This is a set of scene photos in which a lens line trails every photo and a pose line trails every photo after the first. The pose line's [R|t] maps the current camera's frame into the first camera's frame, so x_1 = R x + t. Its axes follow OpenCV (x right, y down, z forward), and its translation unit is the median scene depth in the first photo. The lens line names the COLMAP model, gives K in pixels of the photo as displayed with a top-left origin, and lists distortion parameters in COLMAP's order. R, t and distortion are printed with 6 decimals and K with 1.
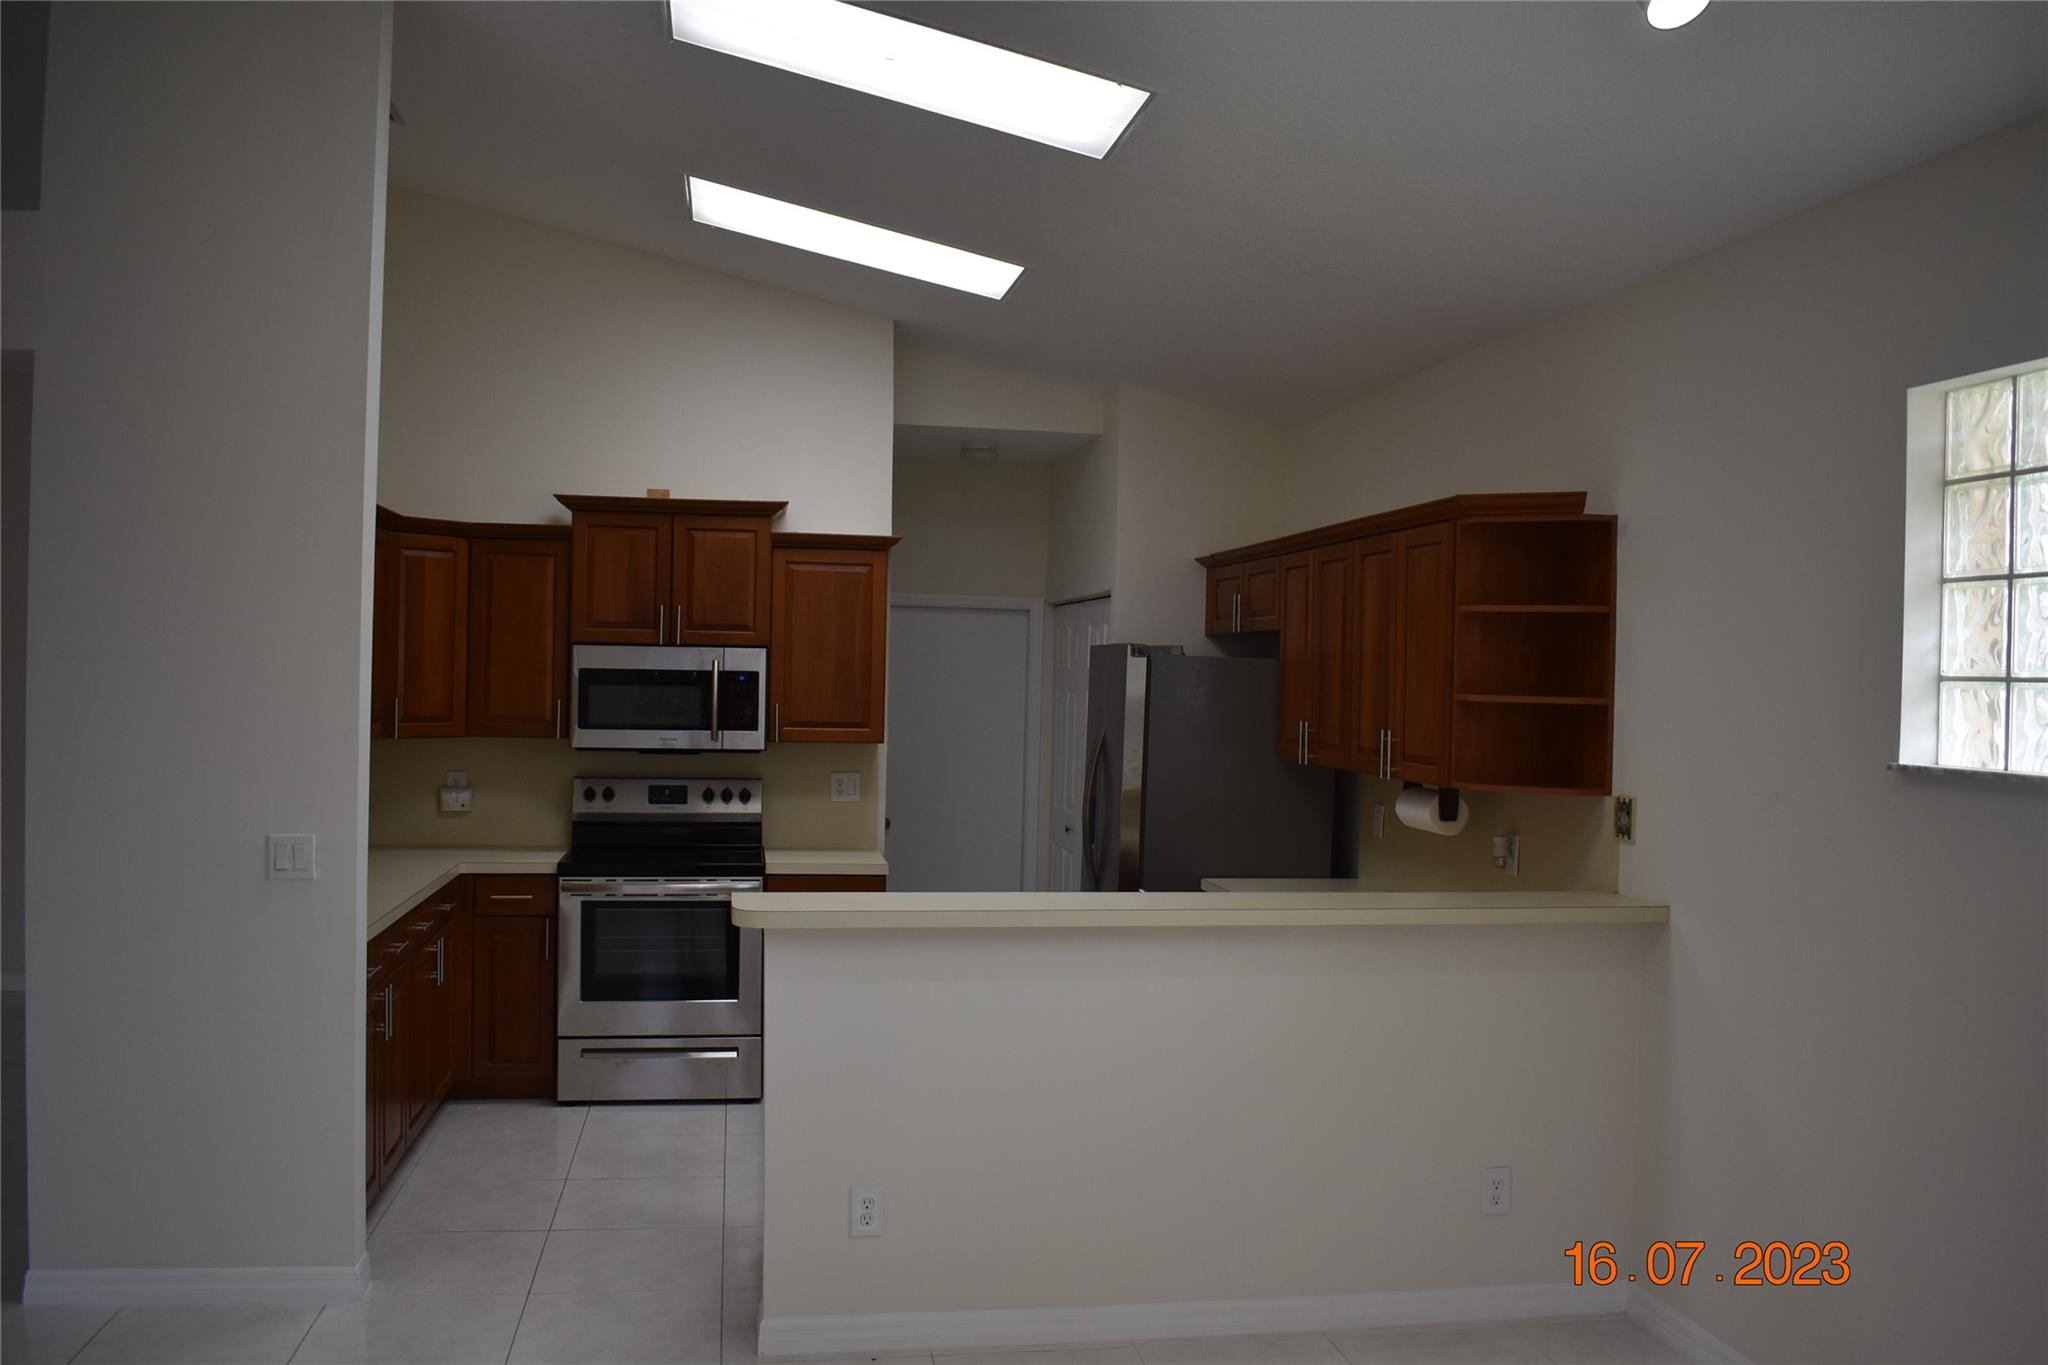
lens RADIAL K [[1711.2, 0, 1043.1], [0, 1711.2, 689.6], [0, 0, 1]] dist [-0.079282, 0.000538]
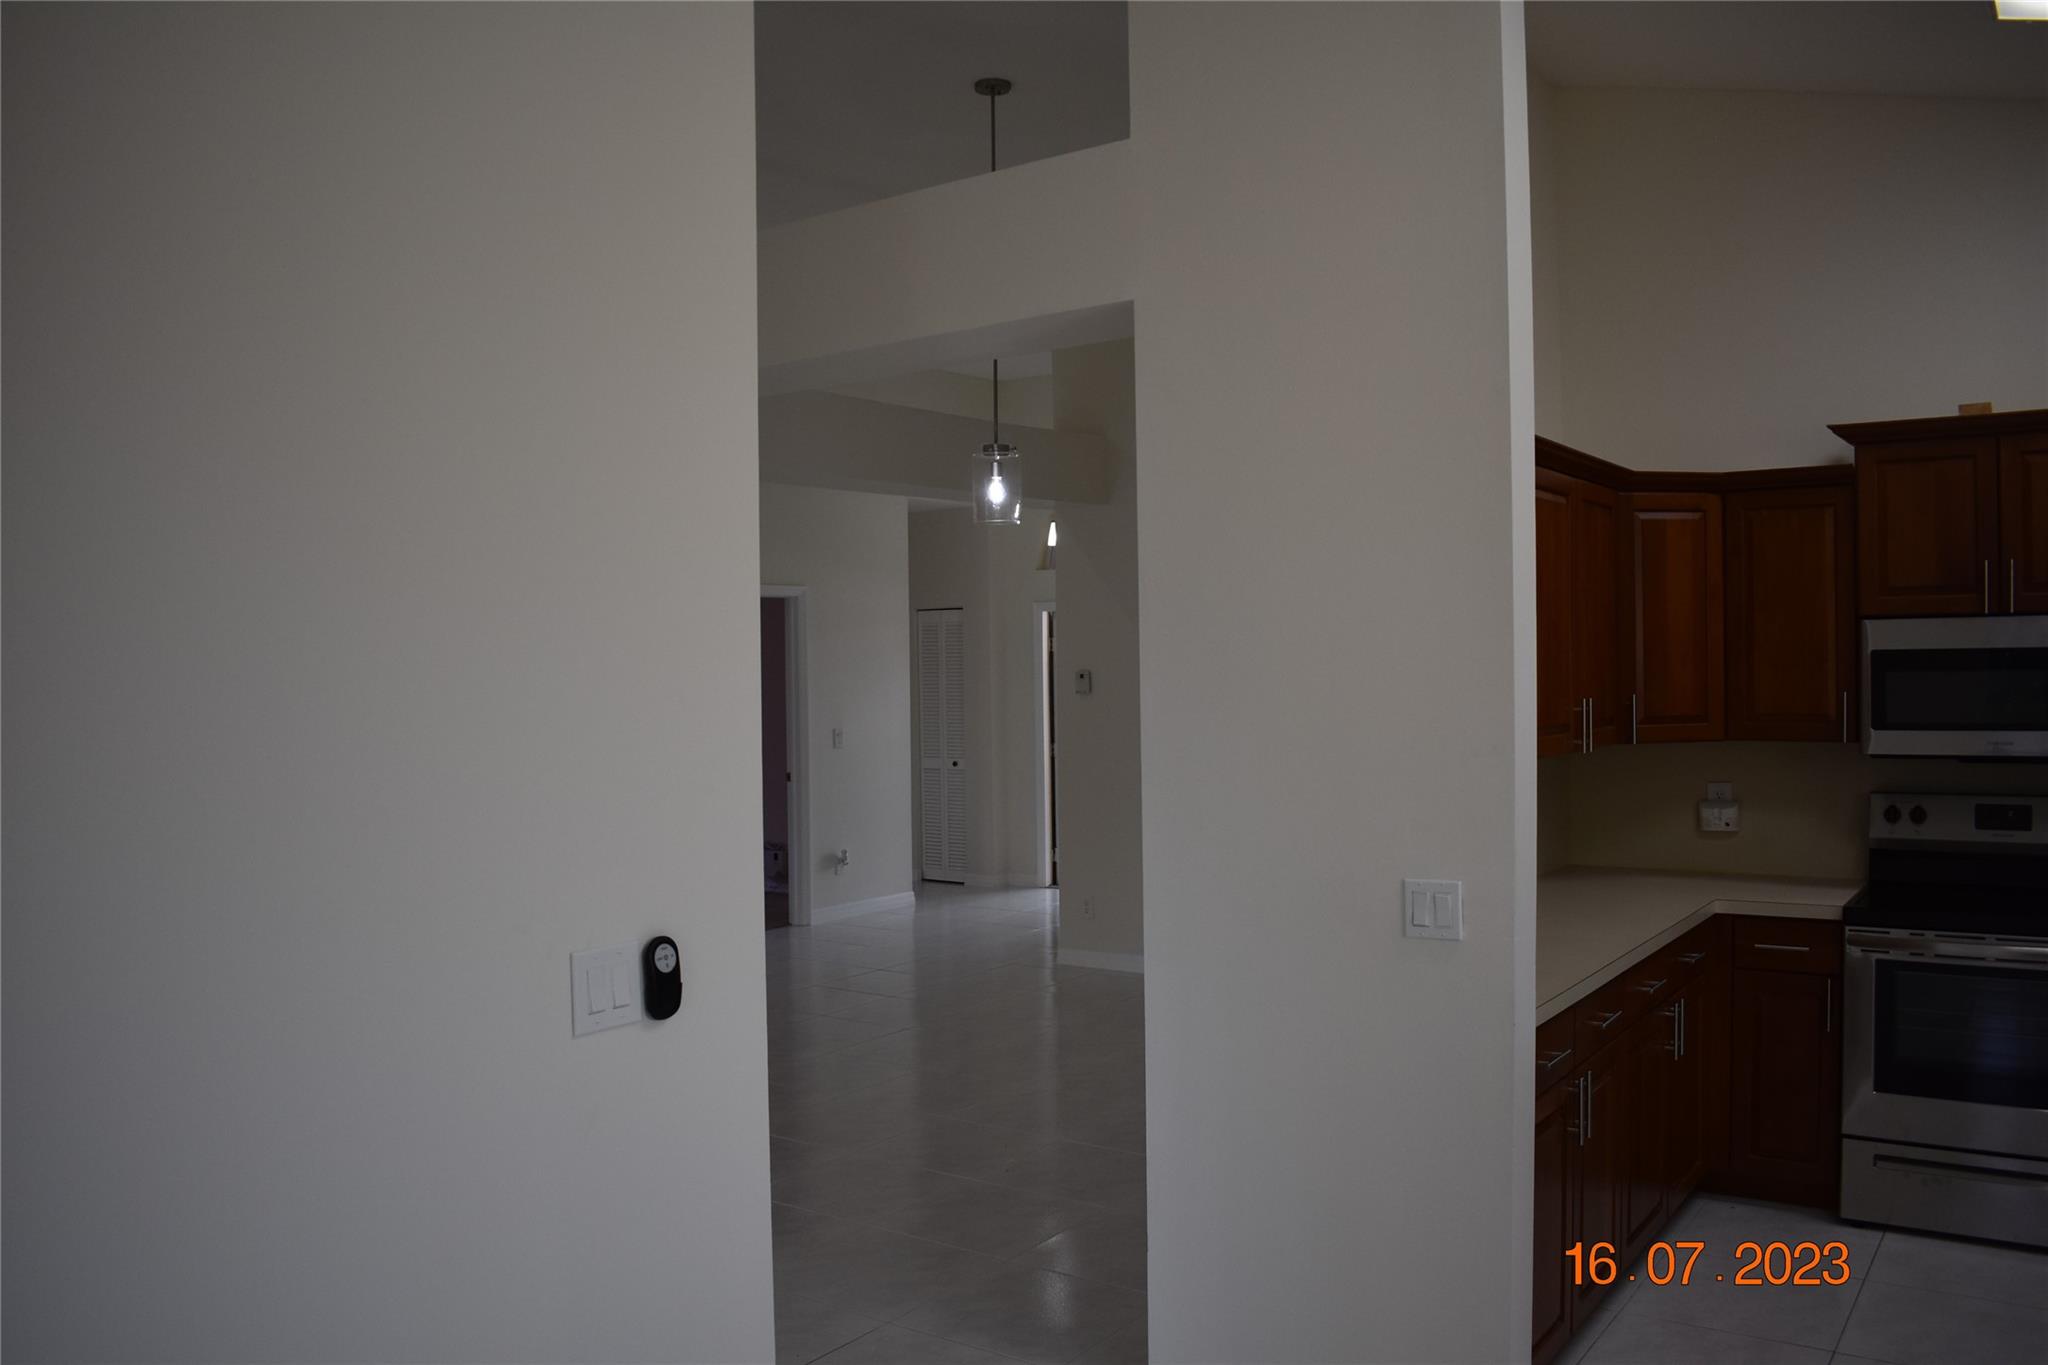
lens RADIAL K [[1620.9, 0, 1028.3], [0, 1620.9, 686.5], [0, 0, 1]] dist [-0.089927, 0.010782]
pose [[0.704962, -0.020815, -0.708939, -0.037340], [0.022996, 0.999715, -0.006485, -0.000429], [0.708872, -0.011731, 0.705239, 0.232480]]
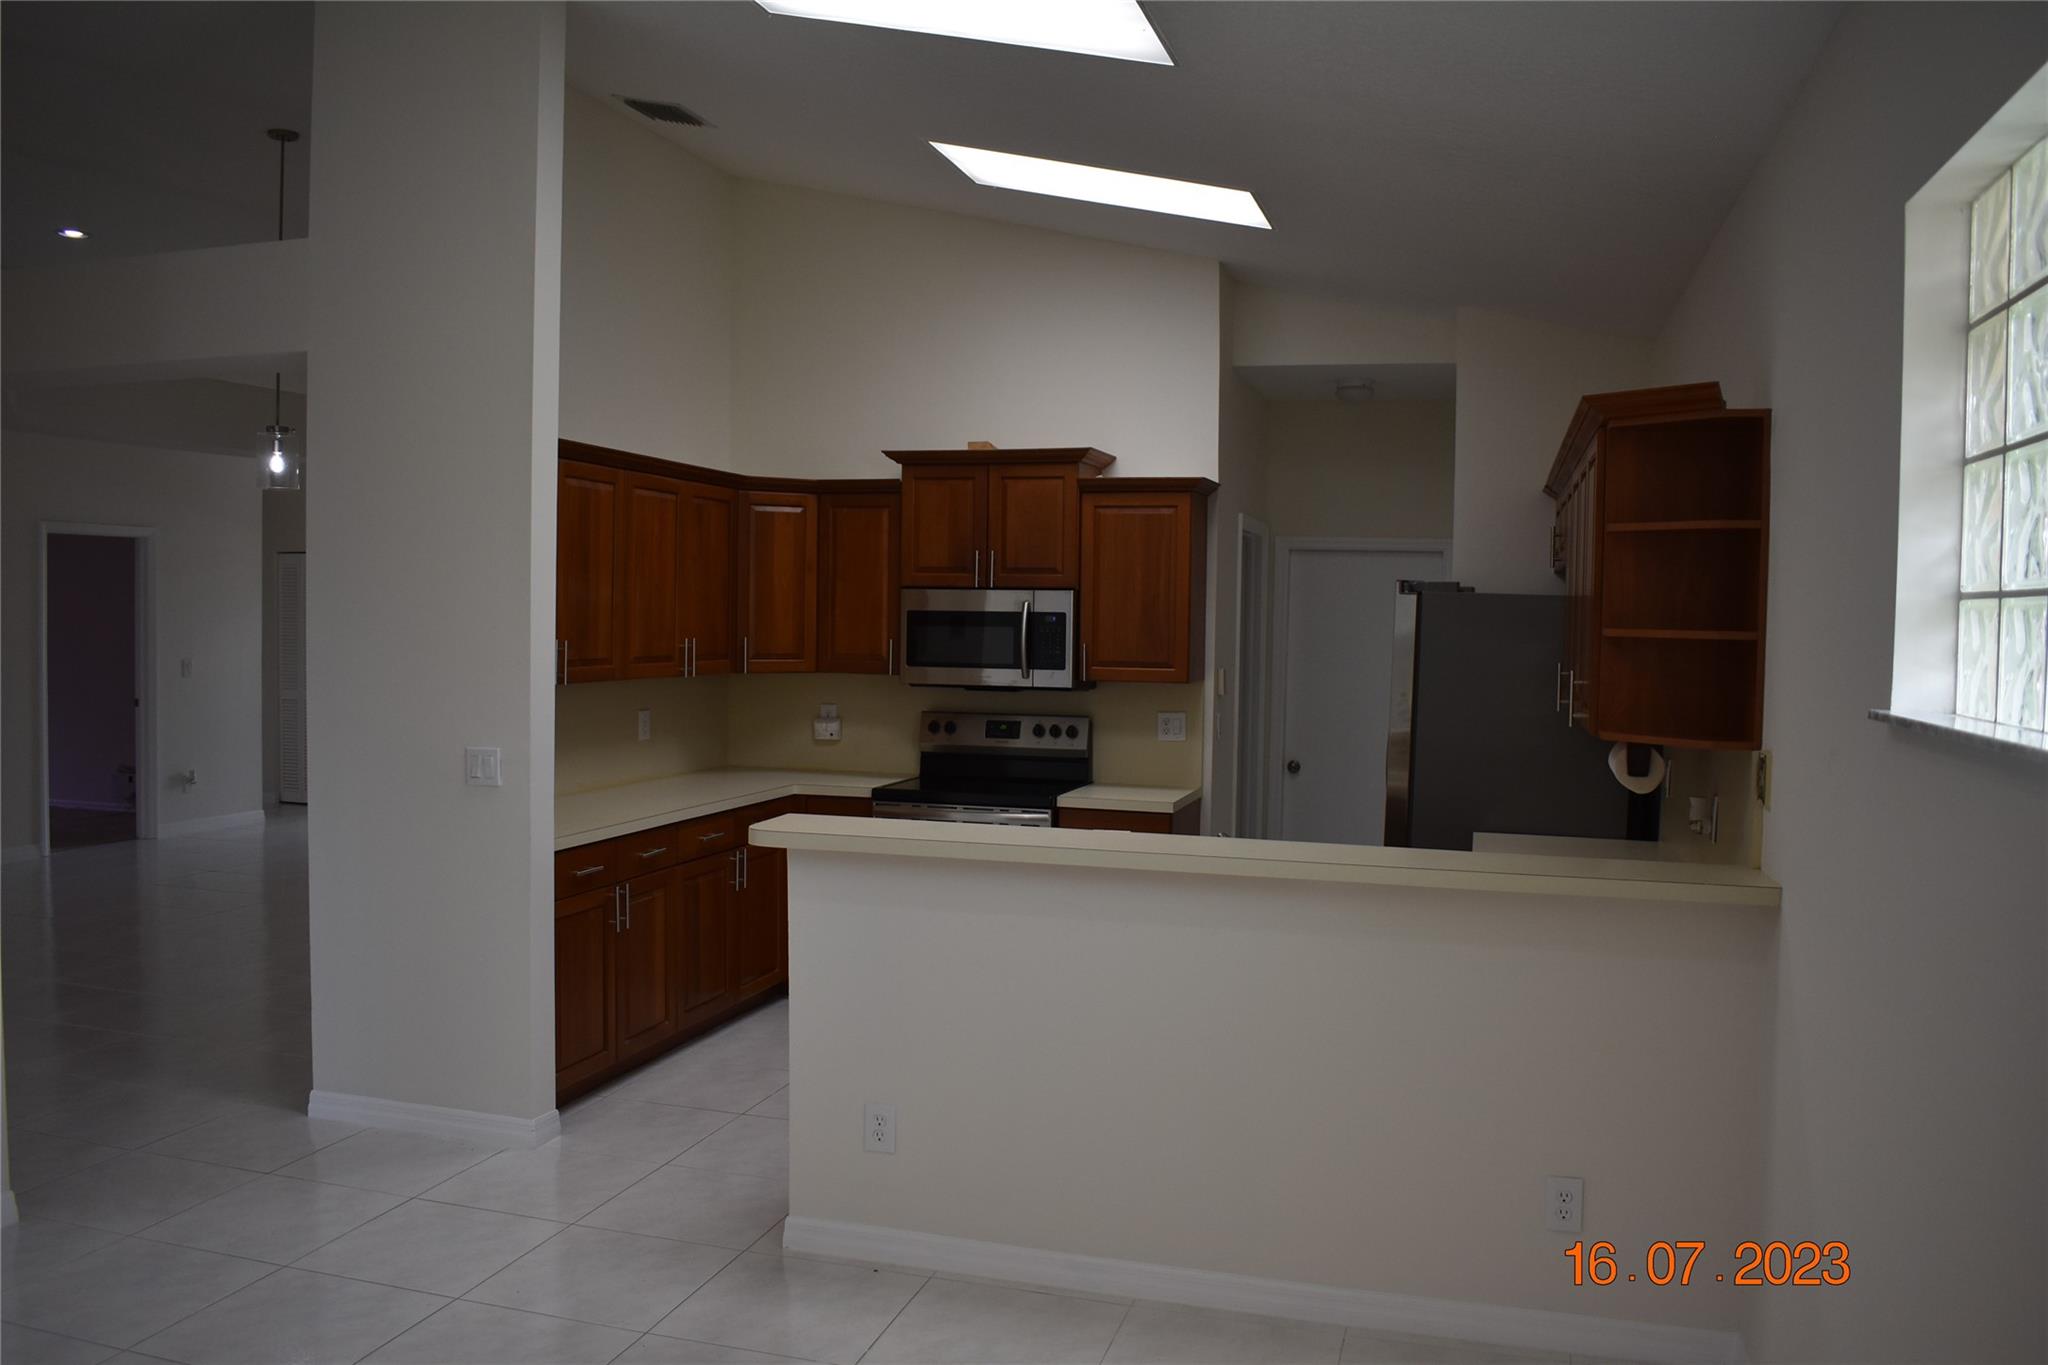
lens RADIAL K [[1620.9, 0, 1028.3], [0, 1620.9, 686.5], [0, 0, 1]] dist [-0.089927, 0.010782]
pose [[0.895712, 0.013836, -0.444419, 0.254892], [-0.002318, 0.999647, 0.026448, 0.008369], [0.444628, -0.022660, 0.895428, 0.107377]]
